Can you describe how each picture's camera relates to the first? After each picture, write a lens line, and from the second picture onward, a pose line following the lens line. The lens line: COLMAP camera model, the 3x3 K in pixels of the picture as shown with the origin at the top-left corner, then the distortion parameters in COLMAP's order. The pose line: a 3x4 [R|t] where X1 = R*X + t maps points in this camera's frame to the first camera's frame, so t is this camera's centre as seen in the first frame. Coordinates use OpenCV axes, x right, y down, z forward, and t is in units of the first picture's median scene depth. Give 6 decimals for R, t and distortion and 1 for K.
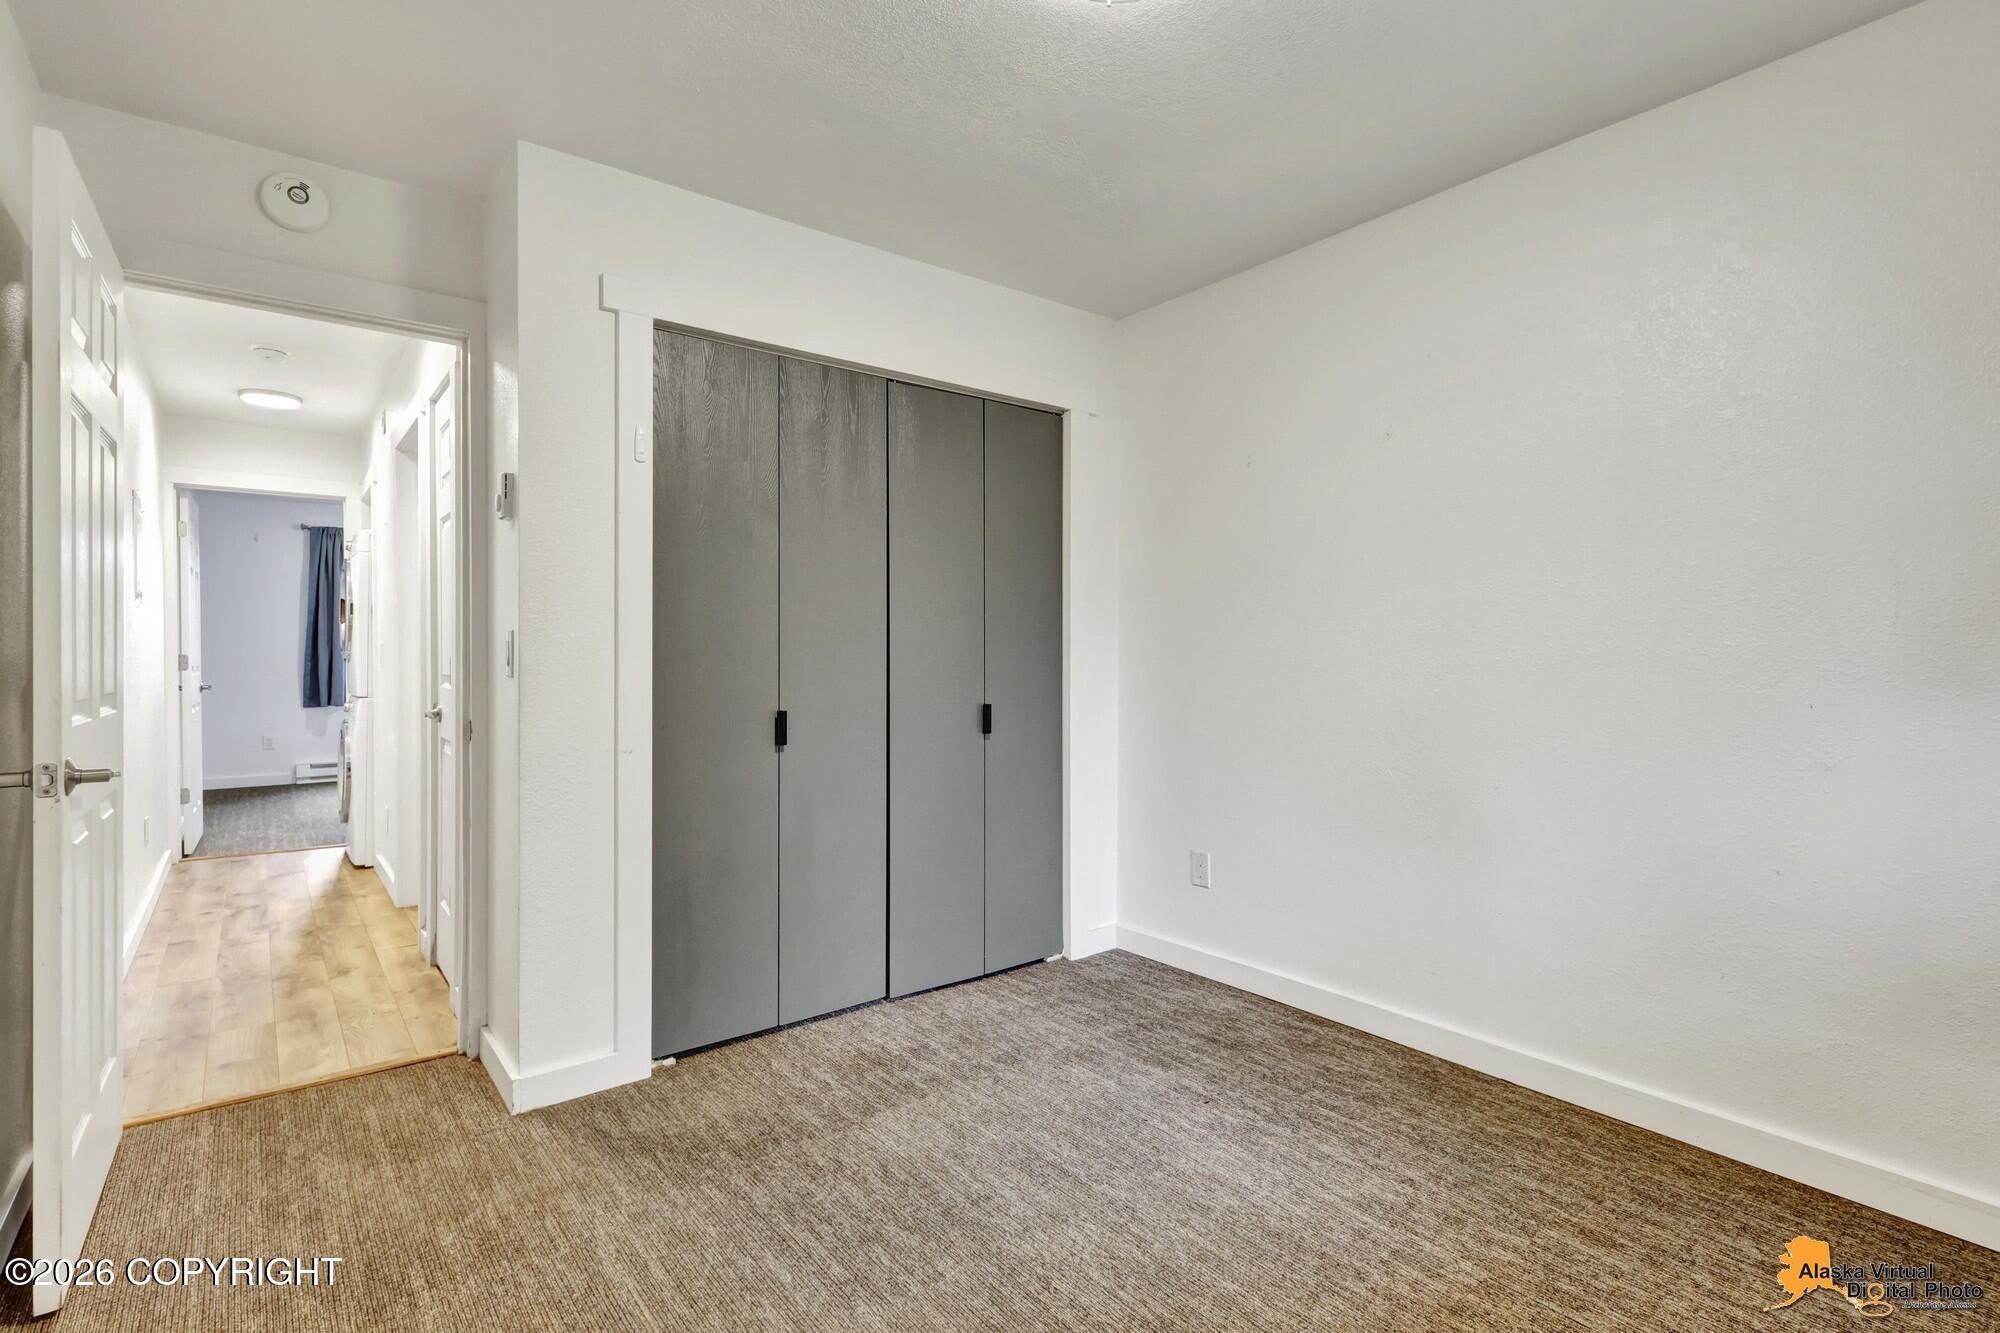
lens RADIAL K [[933.2, 0, 1000.0], [0, 933.2, 666.5], [0, 0, 1]] dist [0.001954, 0.000070]
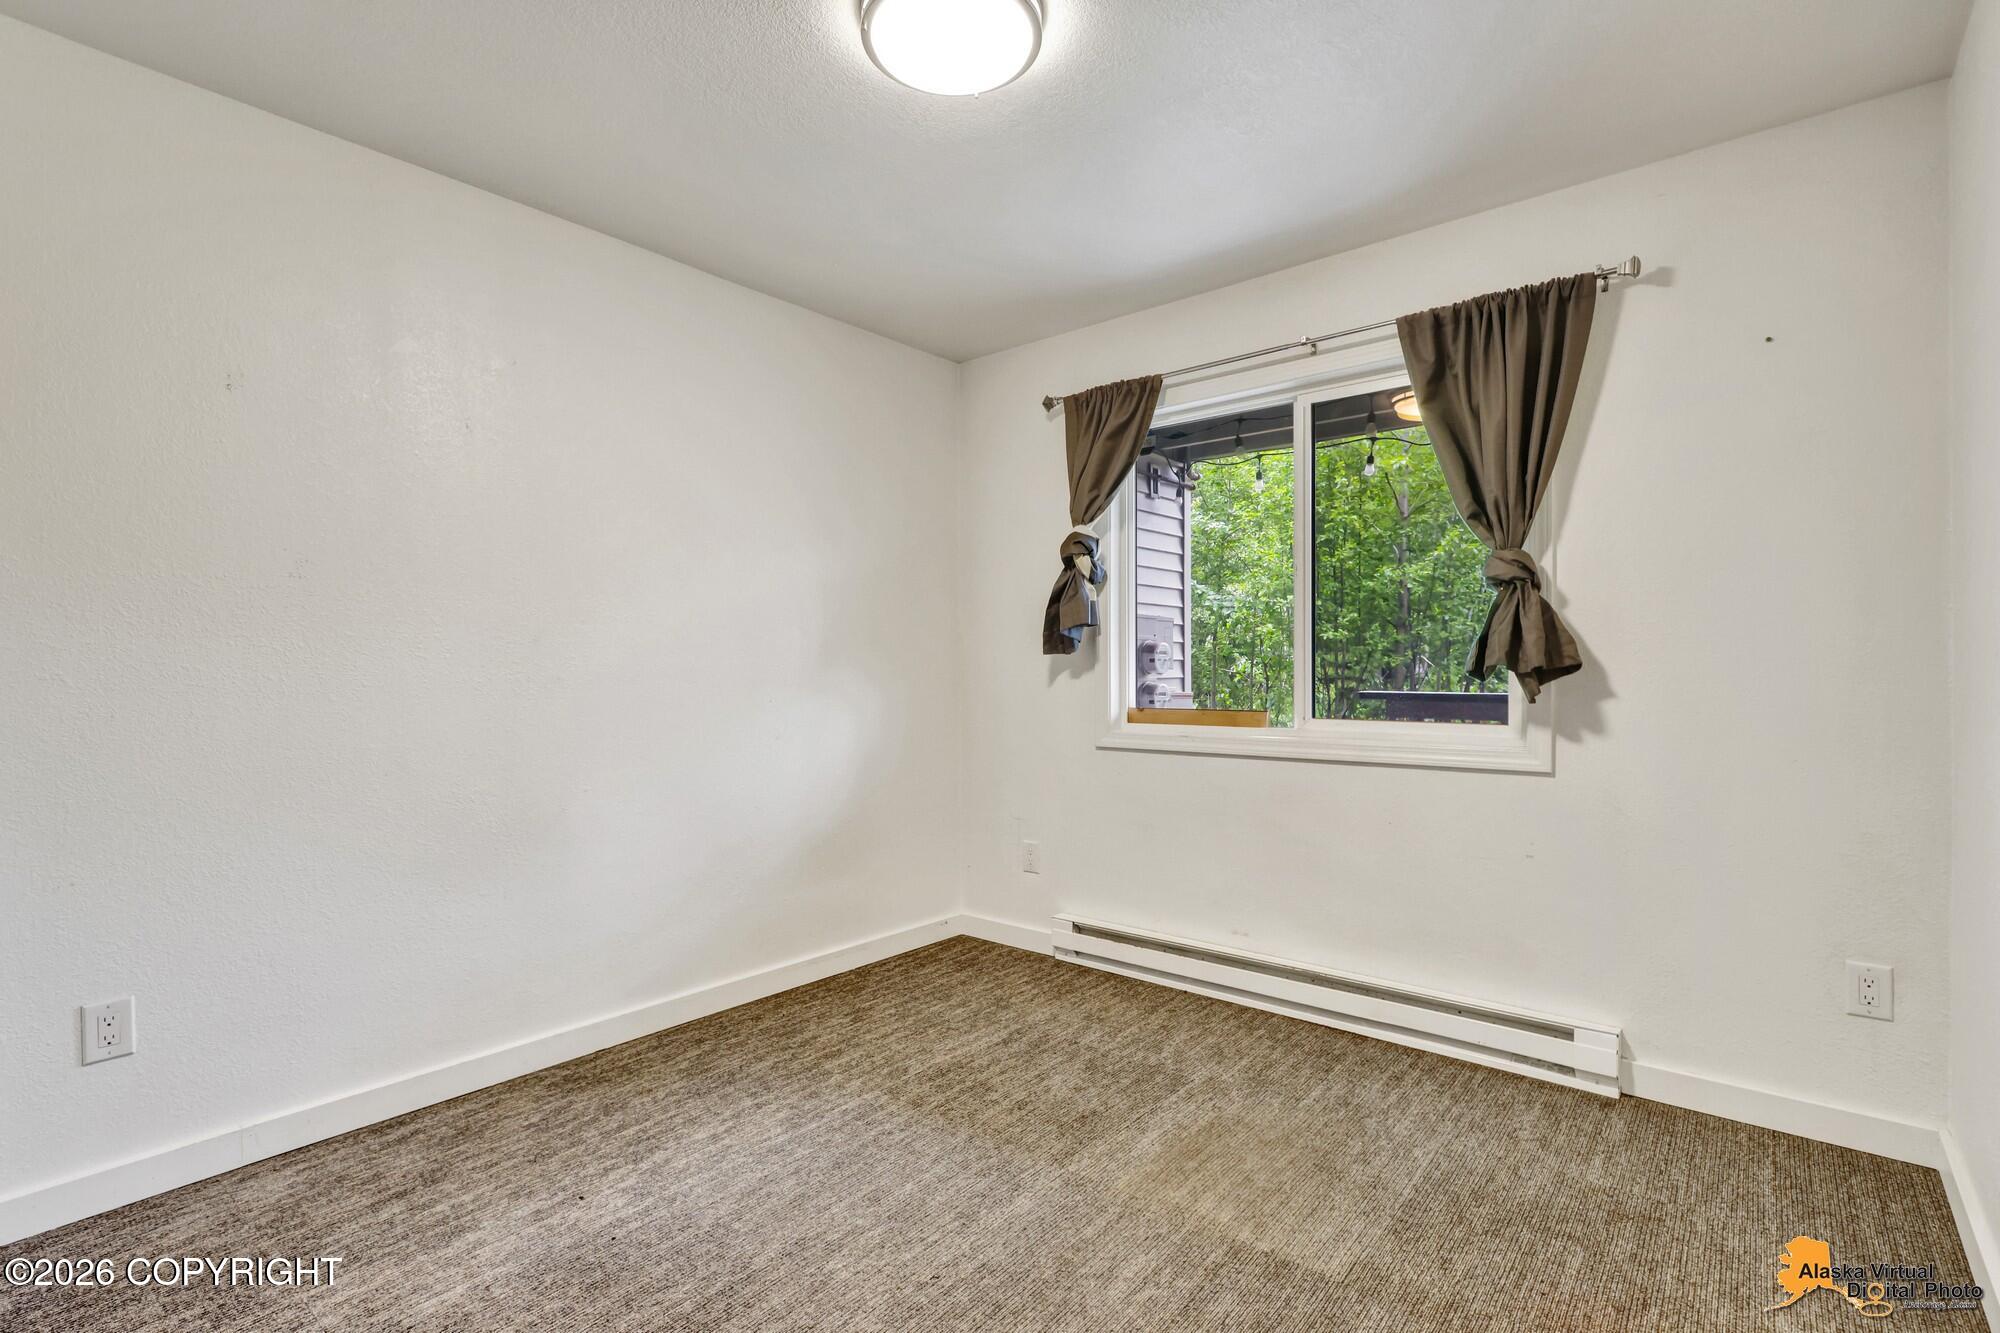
lens RADIAL K [[933.2, 0, 1000.0], [0, 933.2, 666.5], [0, 0, 1]] dist [0.001954, 0.000070]
pose [[-0.216309, 0.006532, 0.976303, -0.650779], [0.013495, 0.999902, -0.003700, -0.005373], [-0.976232, 0.012375, -0.216376, 0.763234]]
